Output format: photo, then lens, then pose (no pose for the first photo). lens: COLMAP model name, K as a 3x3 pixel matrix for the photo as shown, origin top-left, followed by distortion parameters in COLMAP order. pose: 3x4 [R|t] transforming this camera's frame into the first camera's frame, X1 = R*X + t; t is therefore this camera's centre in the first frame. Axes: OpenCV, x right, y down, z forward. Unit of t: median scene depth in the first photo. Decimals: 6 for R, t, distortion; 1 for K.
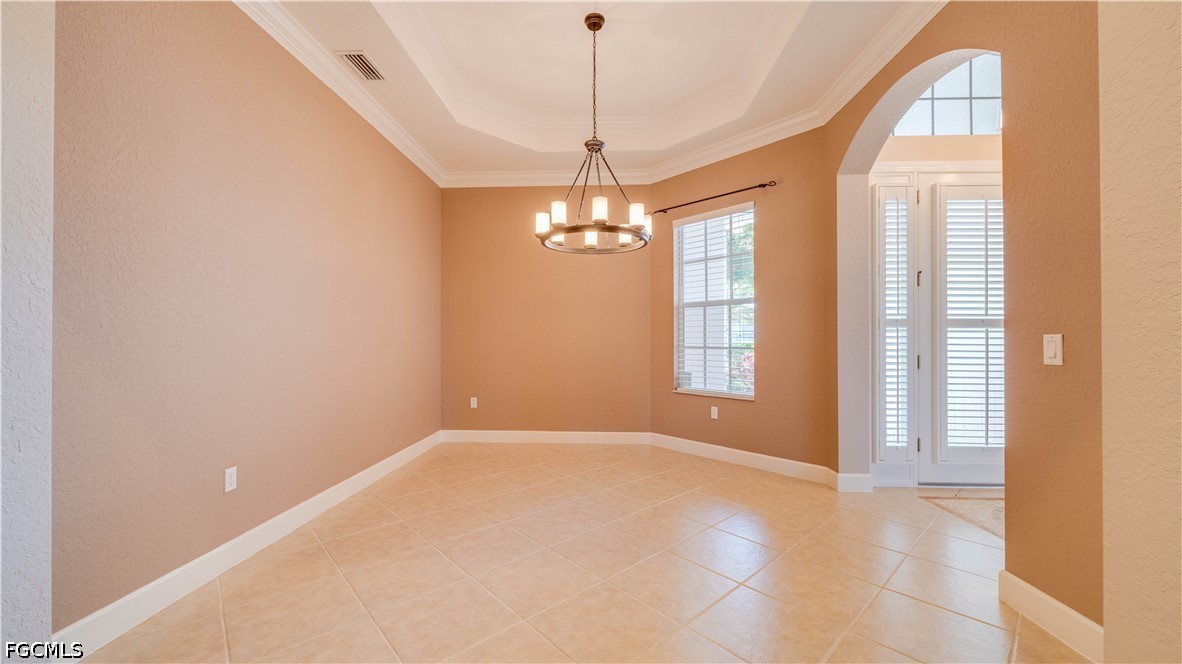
lens RADIAL K [[446.2, 0, 593.3], [0, 446.2, 336.1], [0, 0, 1]] dist [0.000095, -0.000056]
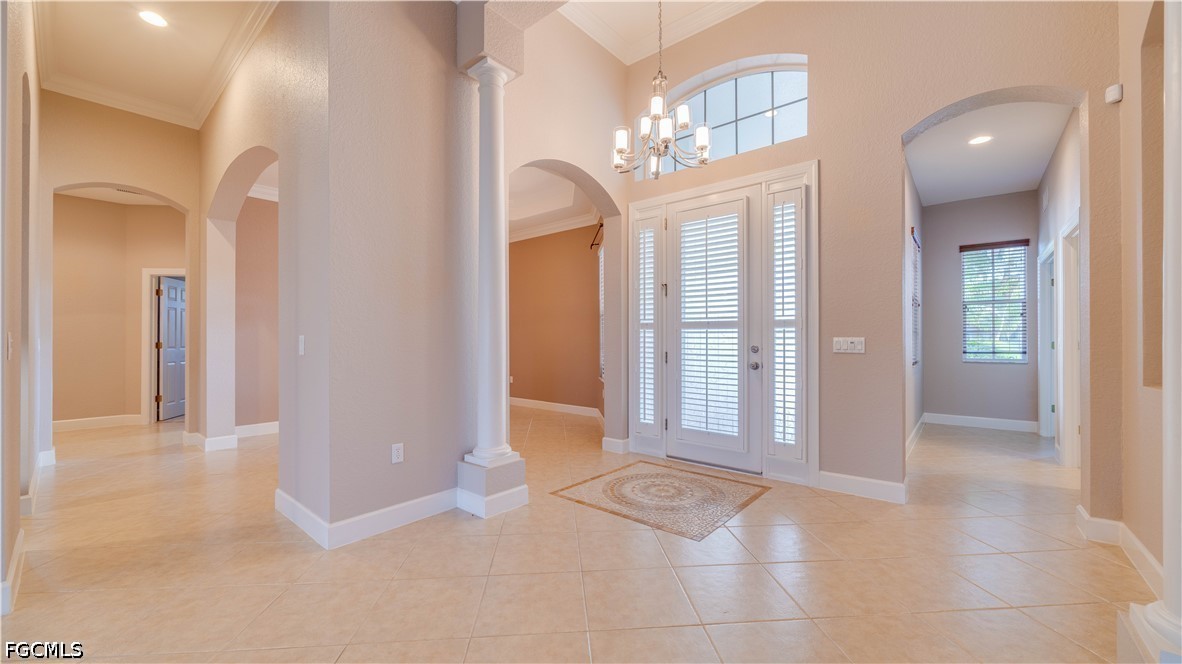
lens RADIAL K [[438.9, 0, 591.6], [0, 438.9, 339.1], [0, 0, 1]] dist [-0.006052, -0.000135]
pose [[0.792647, -0.002322, -0.609676, 1.310805], [0.005254, 0.999982, 0.003021, 0.002329], [0.609658, -0.005598, 0.792645, -0.089800]]
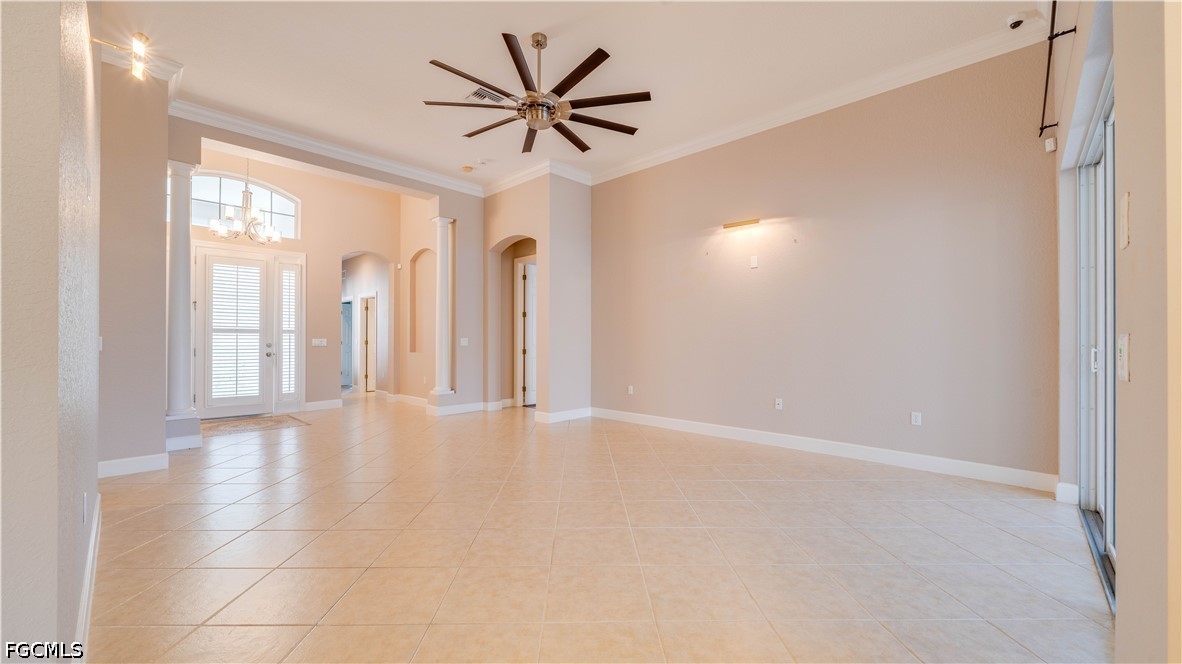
lens RADIAL K [[451.2, 0, 589.8], [0, 451.2, 336.7], [0, 0, 1]] dist [-0.004190, -0.000104]
pose [[0.665752, 0.005425, 0.746153, 0.439303], [-0.004882, 0.999984, -0.002915, -0.006227], [-0.746157, -0.001702, 0.665768, -1.377300]]
